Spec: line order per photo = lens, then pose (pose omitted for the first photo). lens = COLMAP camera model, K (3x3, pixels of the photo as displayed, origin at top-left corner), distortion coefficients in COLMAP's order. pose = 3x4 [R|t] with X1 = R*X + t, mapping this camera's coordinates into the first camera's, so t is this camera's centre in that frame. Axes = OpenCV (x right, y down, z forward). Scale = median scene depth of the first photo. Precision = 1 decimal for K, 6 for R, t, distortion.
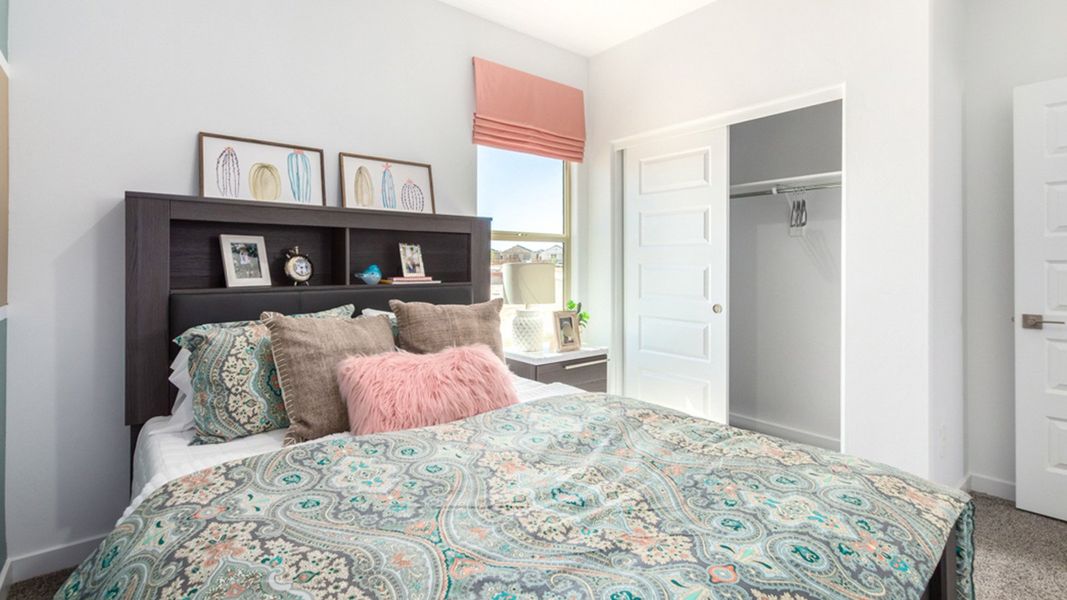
lens RADIAL K [[497.0, 0, 541.4], [0, 497.0, 265.8], [0, 0, 1]] dist [-0.002016, -0.000978]
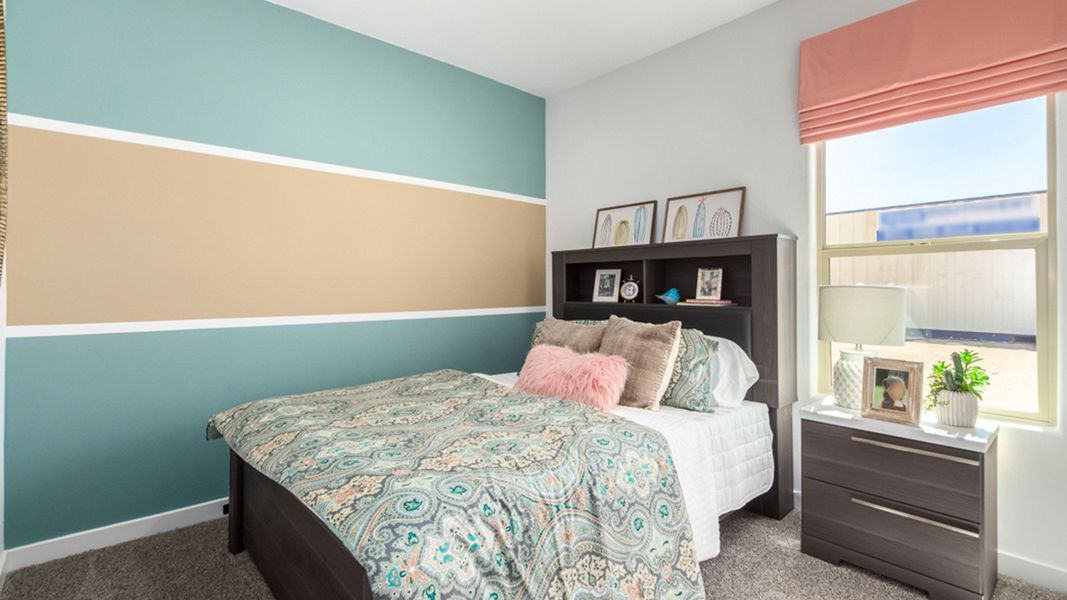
lens RADIAL K [[497.0, 0, 524.3], [0, 497.0, 291.4], [0, 0, 1]] dist [-0.002016, -0.000978]
pose [[0.012629, 0.006914, -0.999896, 0.832822], [-0.003308, 0.999971, 0.006873, -0.001210], [0.999915, 0.003221, 0.012651, 0.612871]]
